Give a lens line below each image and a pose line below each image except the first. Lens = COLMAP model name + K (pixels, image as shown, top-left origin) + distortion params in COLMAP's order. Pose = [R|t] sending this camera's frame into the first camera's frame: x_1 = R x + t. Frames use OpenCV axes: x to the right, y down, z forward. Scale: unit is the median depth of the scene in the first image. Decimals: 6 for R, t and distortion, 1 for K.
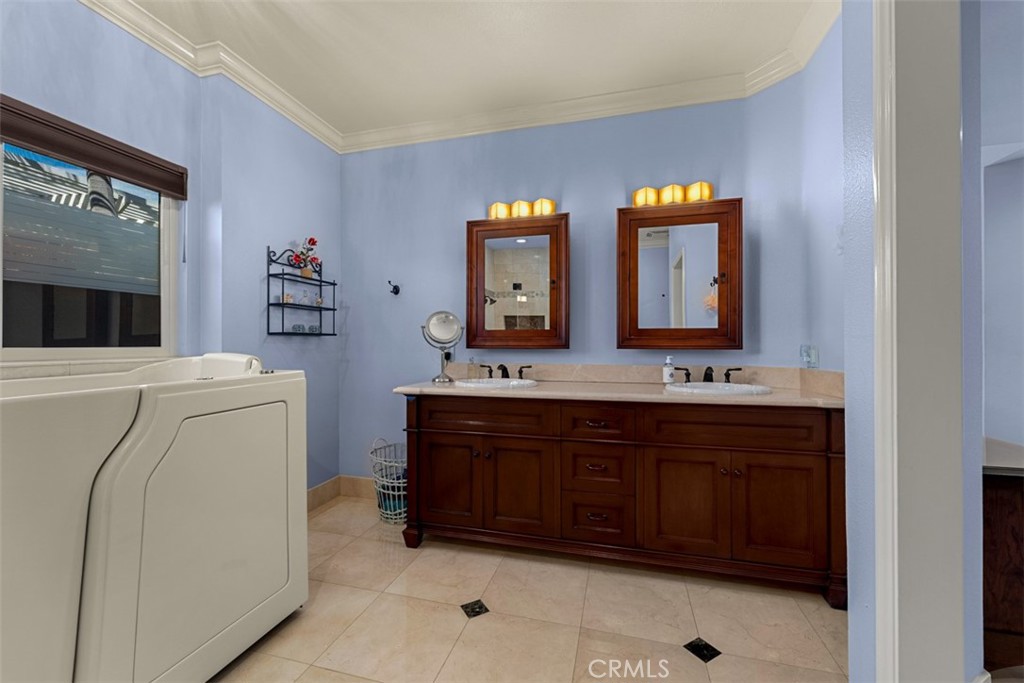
lens RADIAL K [[410.2, 0, 512.0], [0, 410.2, 341.5], [0, 0, 1]] dist [0.001281, 0.000060]
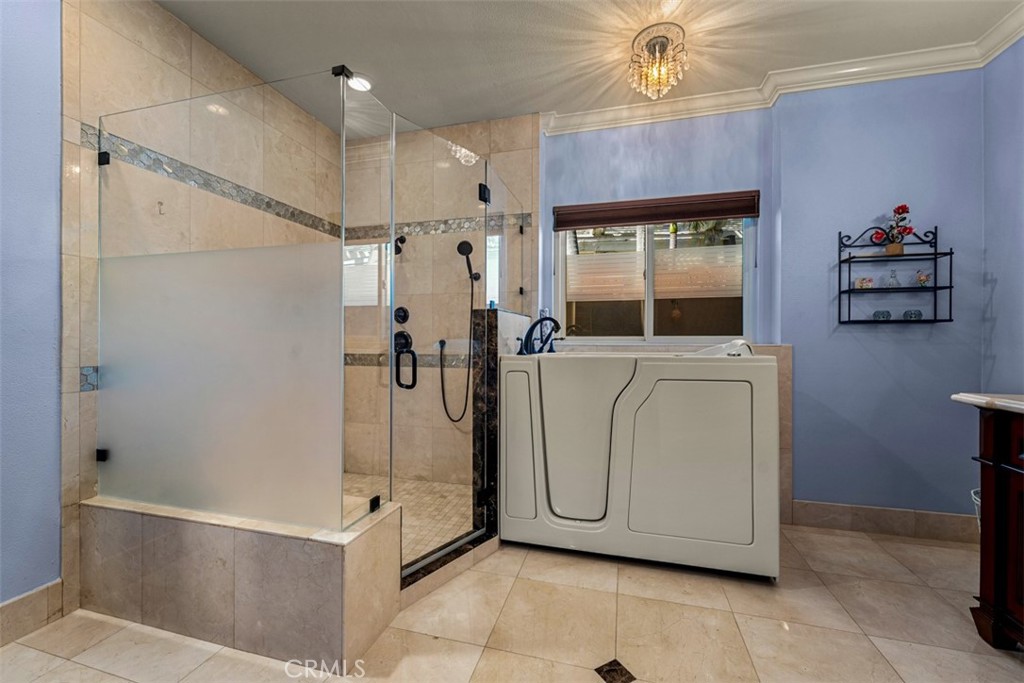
lens RADIAL K [[411.8, 0, 507.0], [0, 411.8, 341.0], [0, 0, 1]] dist [-0.003682, -0.000286]
pose [[-0.012933, 0.004701, -0.999905, 0.382461], [0.002855, 0.999985, 0.004664, 0.017209], [0.999912, -0.002794, -0.012946, 0.229043]]
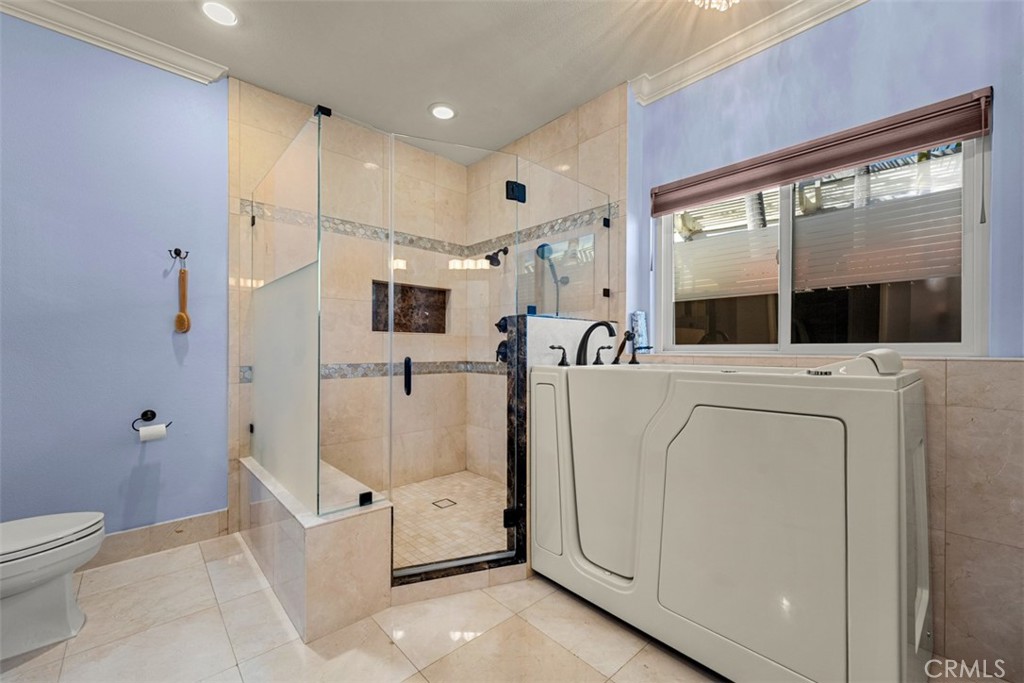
lens RADIAL K [[408.4, 0, 511.4], [0, 408.4, 350.0], [0, 0, 1]] dist [-0.002824, -0.000298]
pose [[-0.538697, 0.000888, -0.842499, 0.193664], [0.000034, 0.999999, 0.001032, 0.021055], [0.842499, 0.000528, -0.538697, 0.592963]]
